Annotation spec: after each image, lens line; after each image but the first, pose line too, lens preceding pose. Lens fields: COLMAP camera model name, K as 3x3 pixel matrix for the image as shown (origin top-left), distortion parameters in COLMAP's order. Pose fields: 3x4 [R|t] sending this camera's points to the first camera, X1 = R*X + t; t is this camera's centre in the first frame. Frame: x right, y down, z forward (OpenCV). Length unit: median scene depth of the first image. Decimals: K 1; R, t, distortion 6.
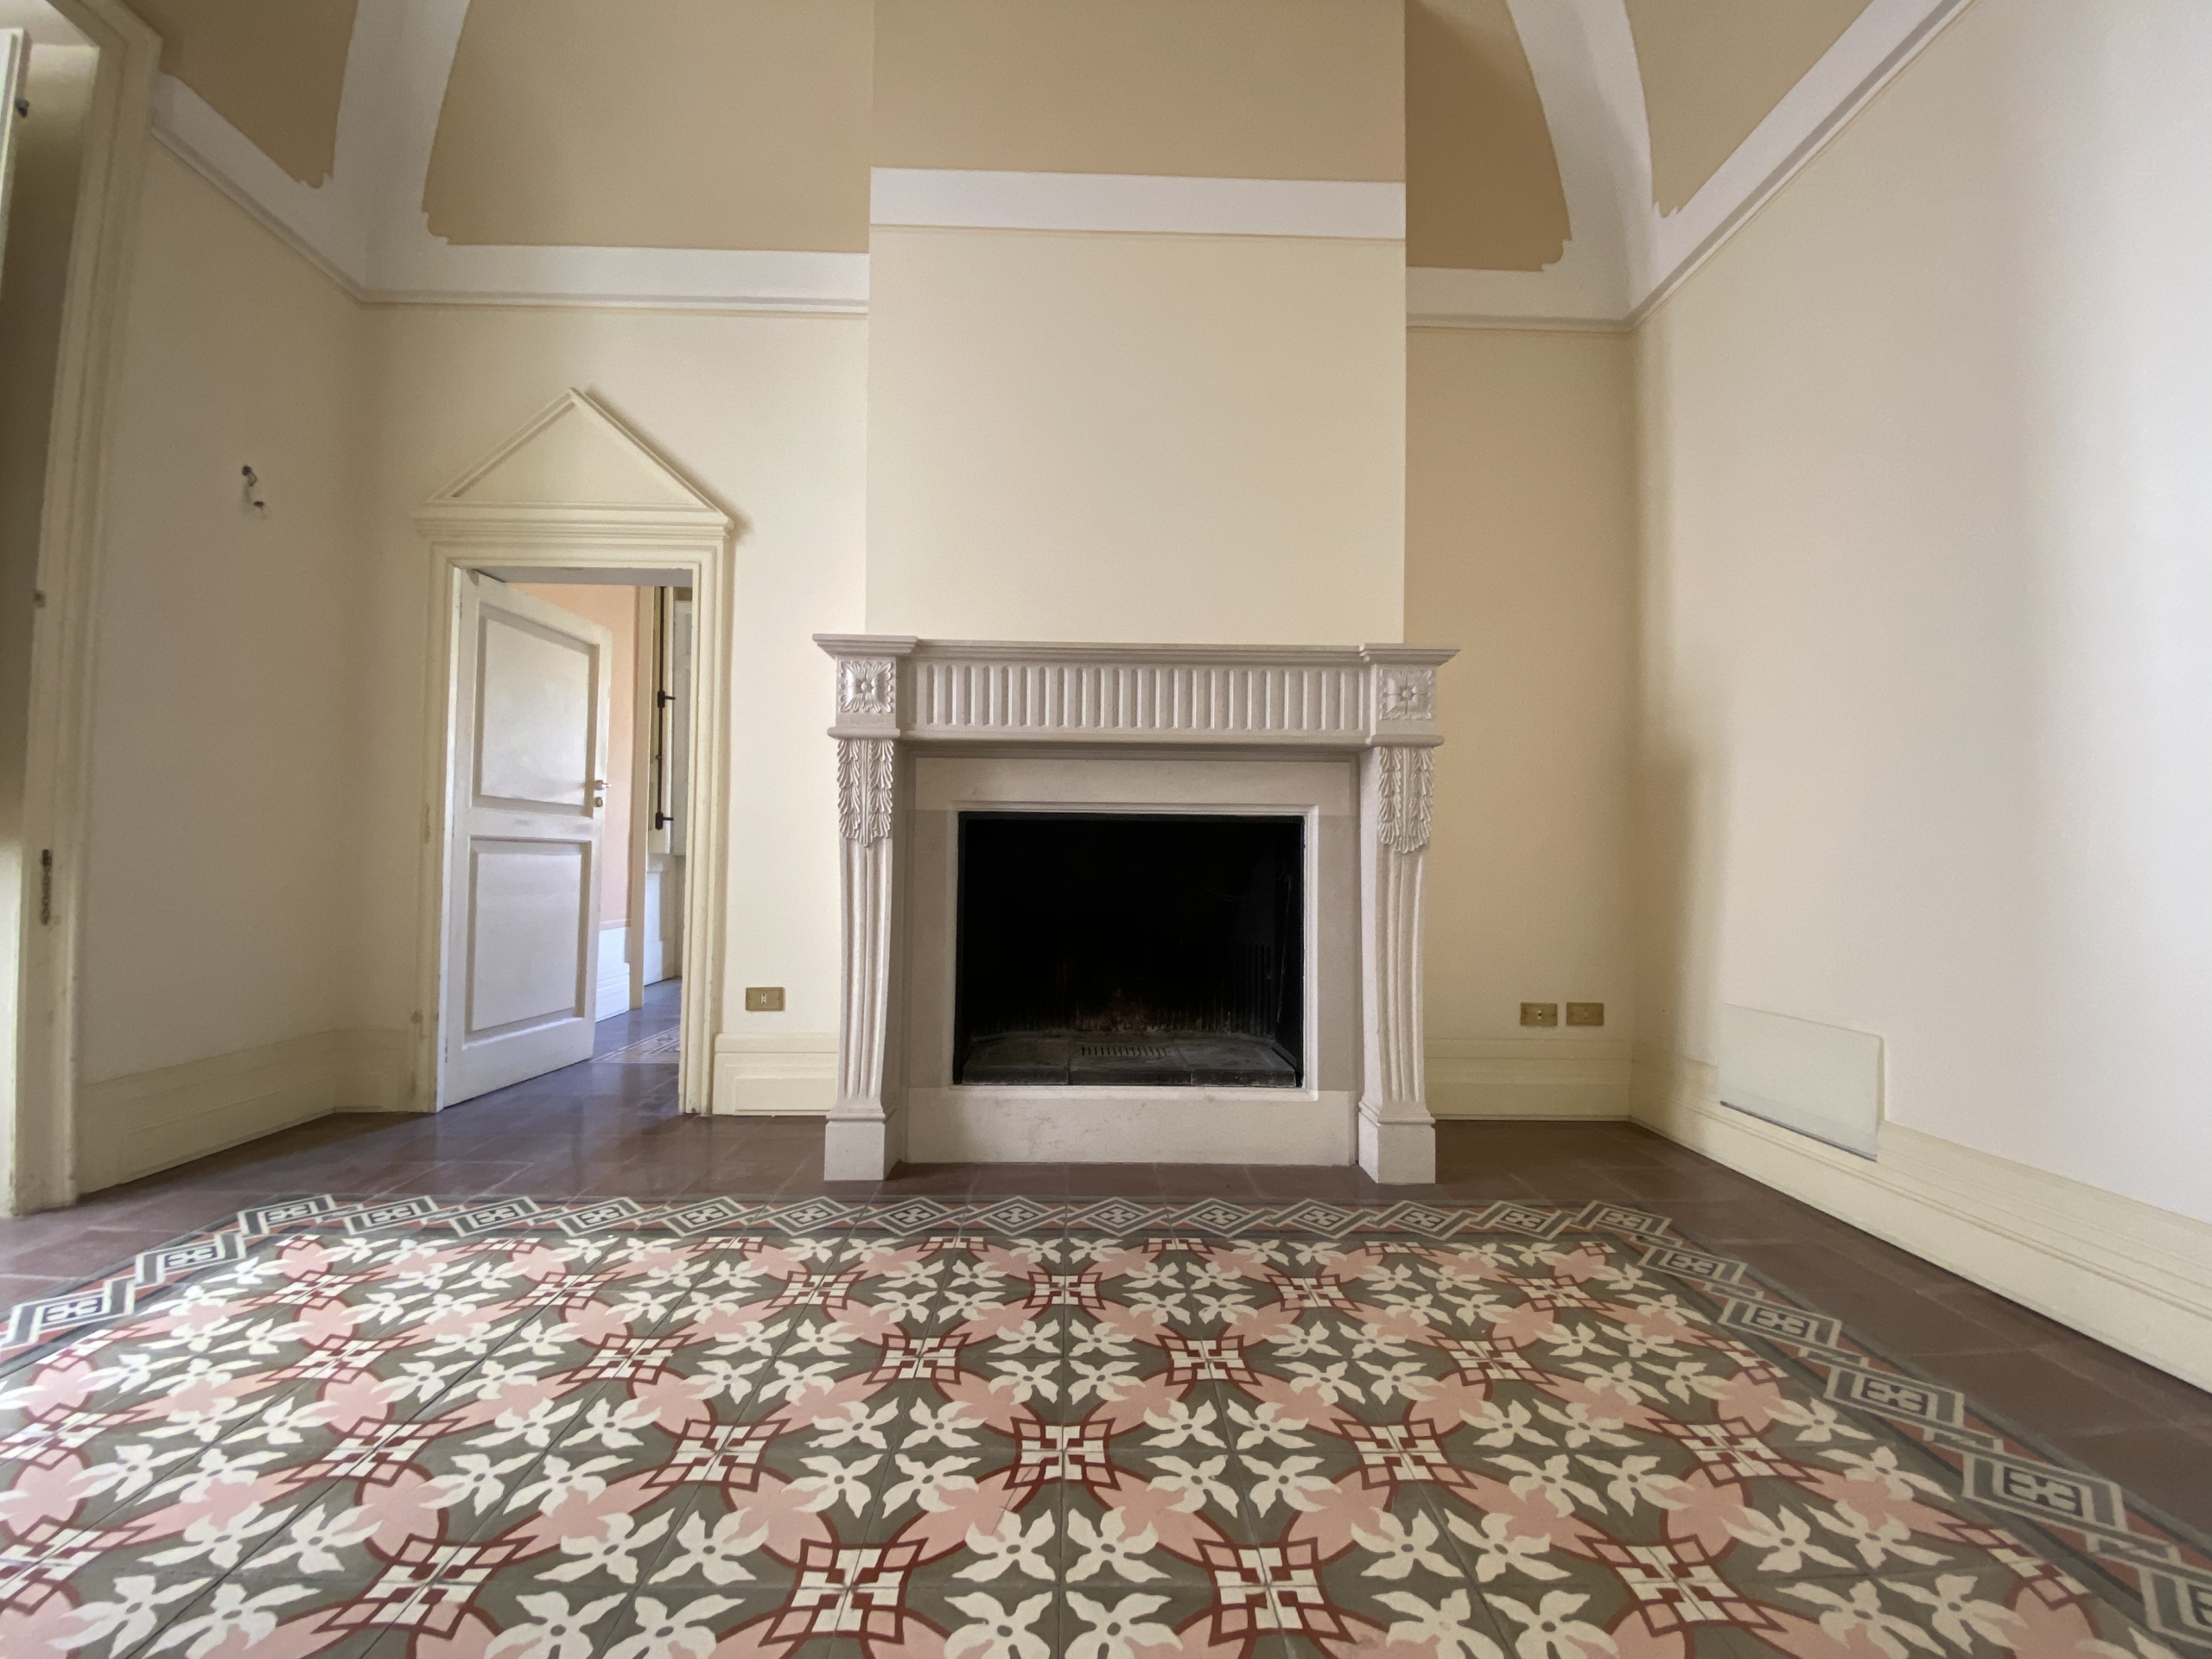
lens RADIAL K [[912.7, 0, 1096.9], [0, 912.7, 836.1], [0, 0, 1]] dist [0.011792, -0.015764]
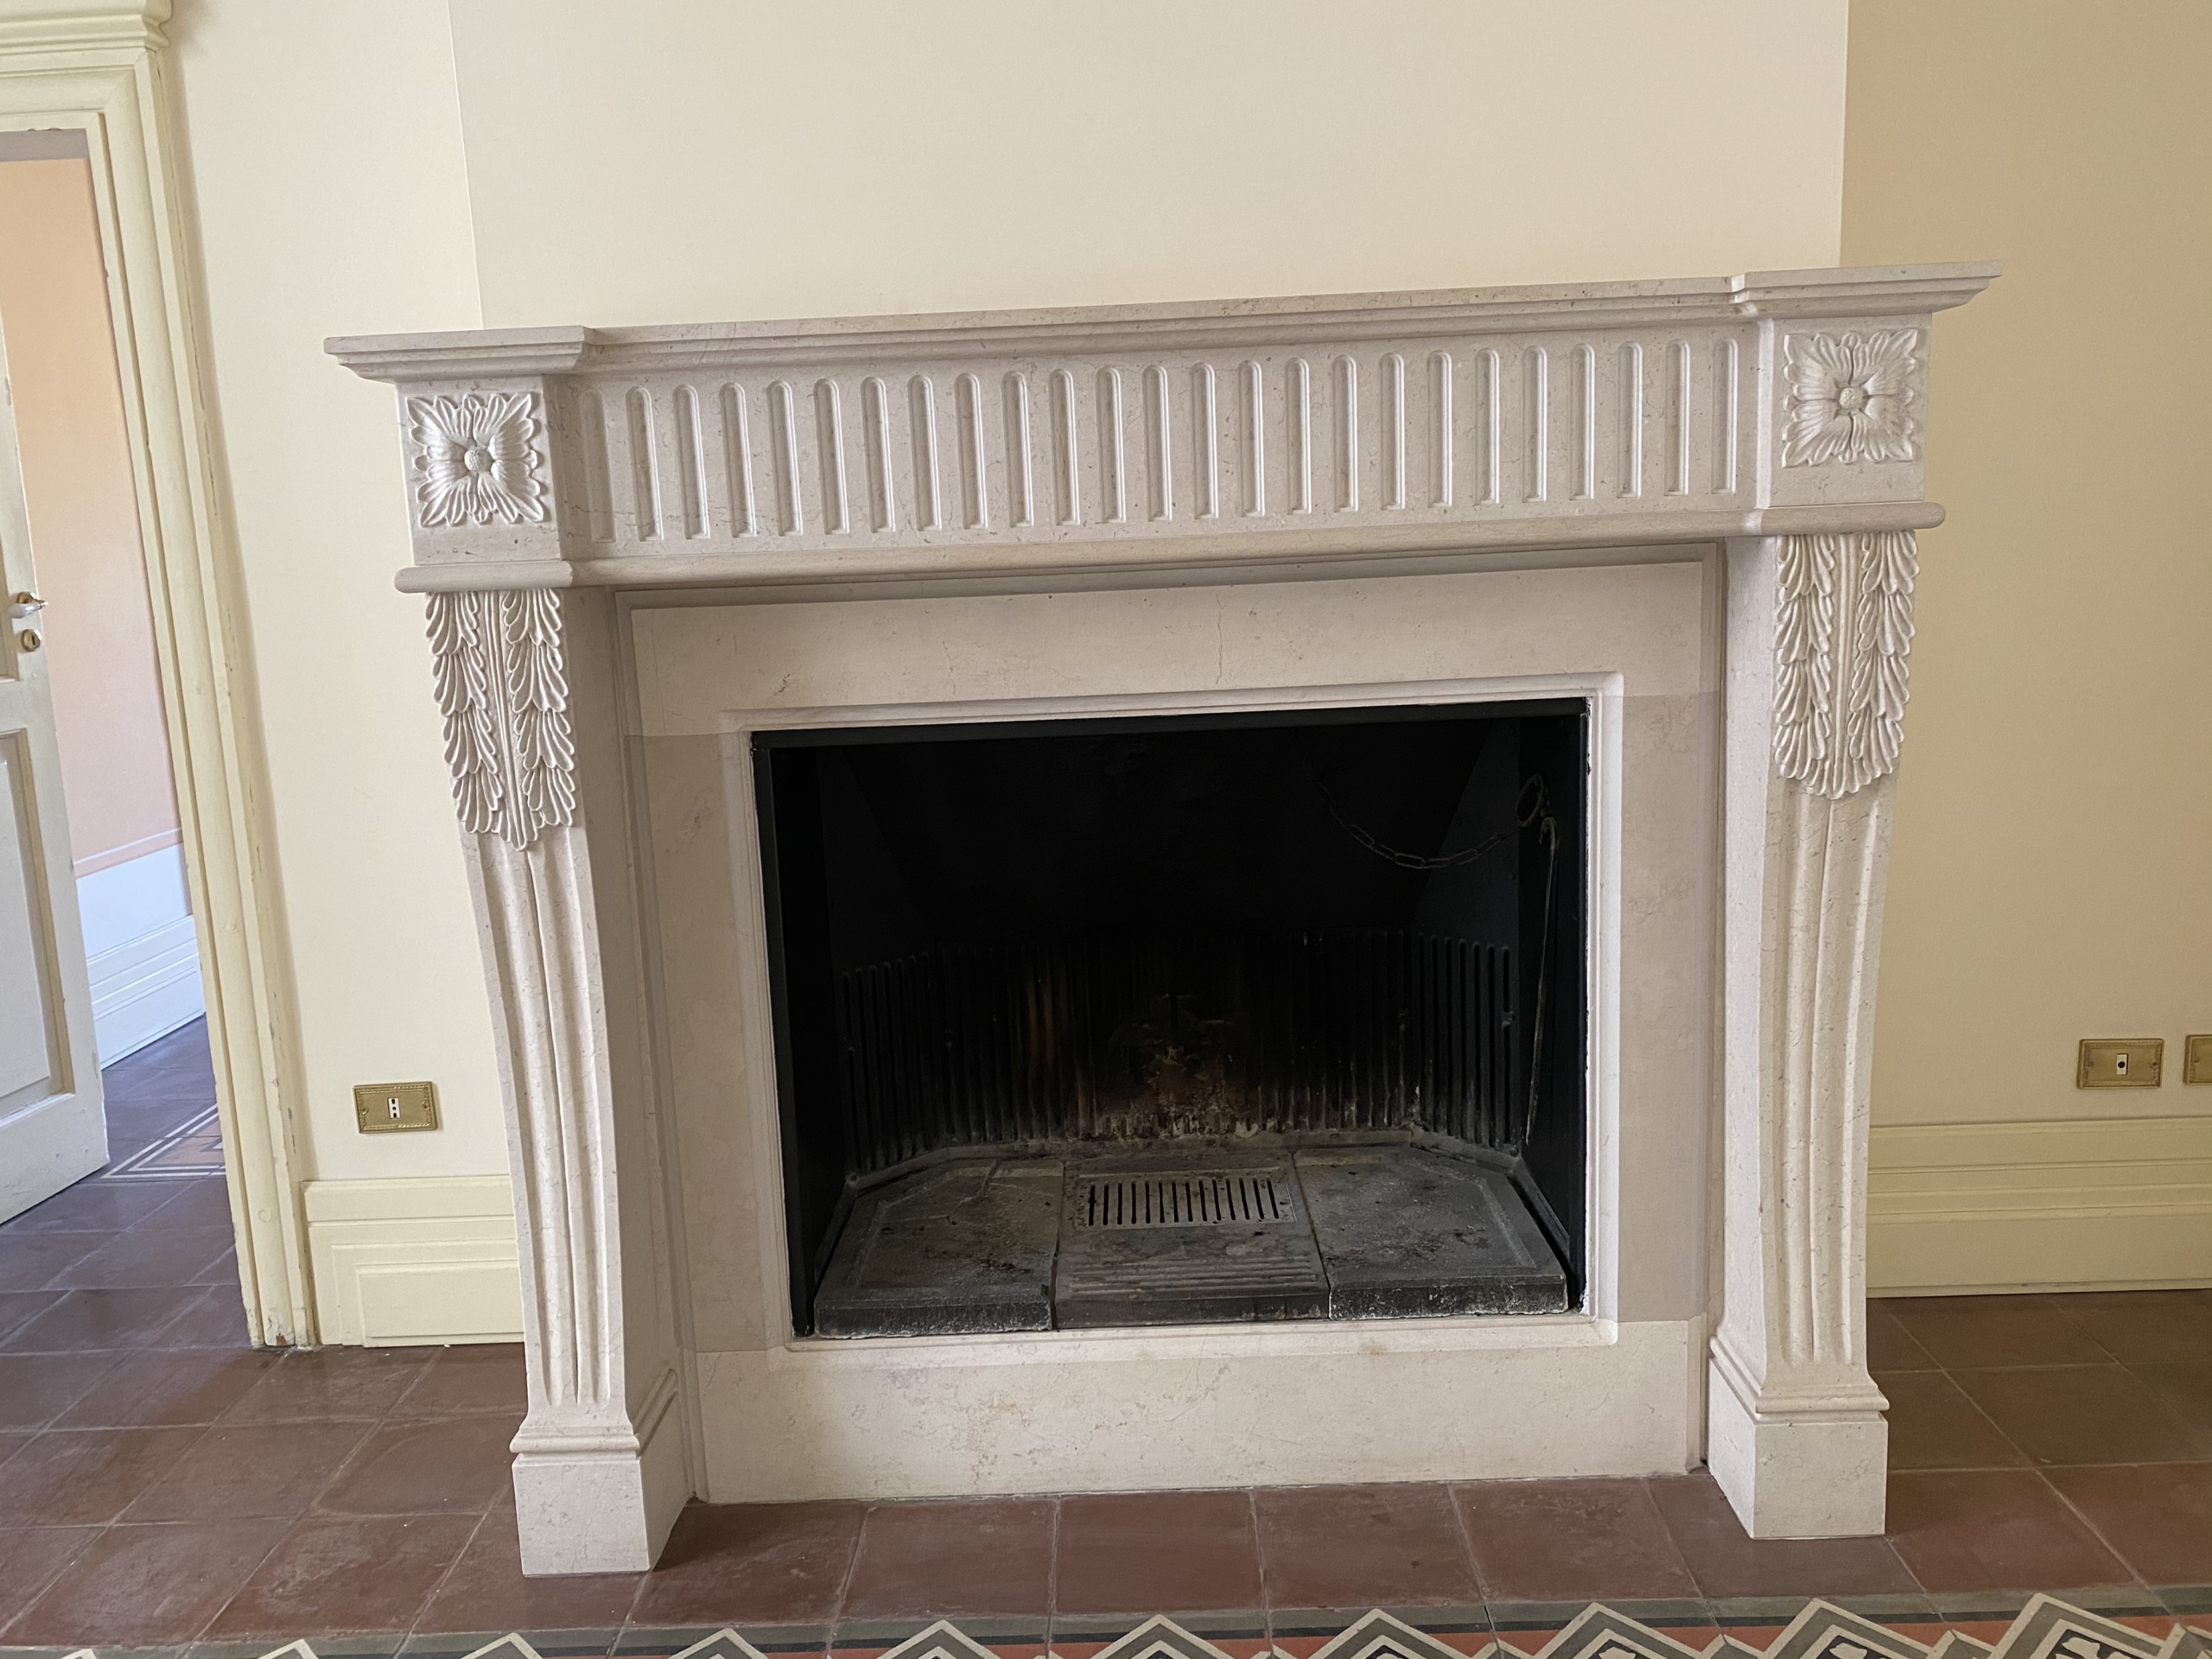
lens RADIAL K [[1757.5, 0, 1113.8], [0, 1757.5, 829.9], [0, 0, 1]] dist [-0.023718, 0.021521]
pose [[0.997948, -0.046235, -0.044304, 0.049618], [0.054162, 0.978535, 0.198835, -0.138209], [0.034160, -0.200827, 0.979031, 0.221798]]
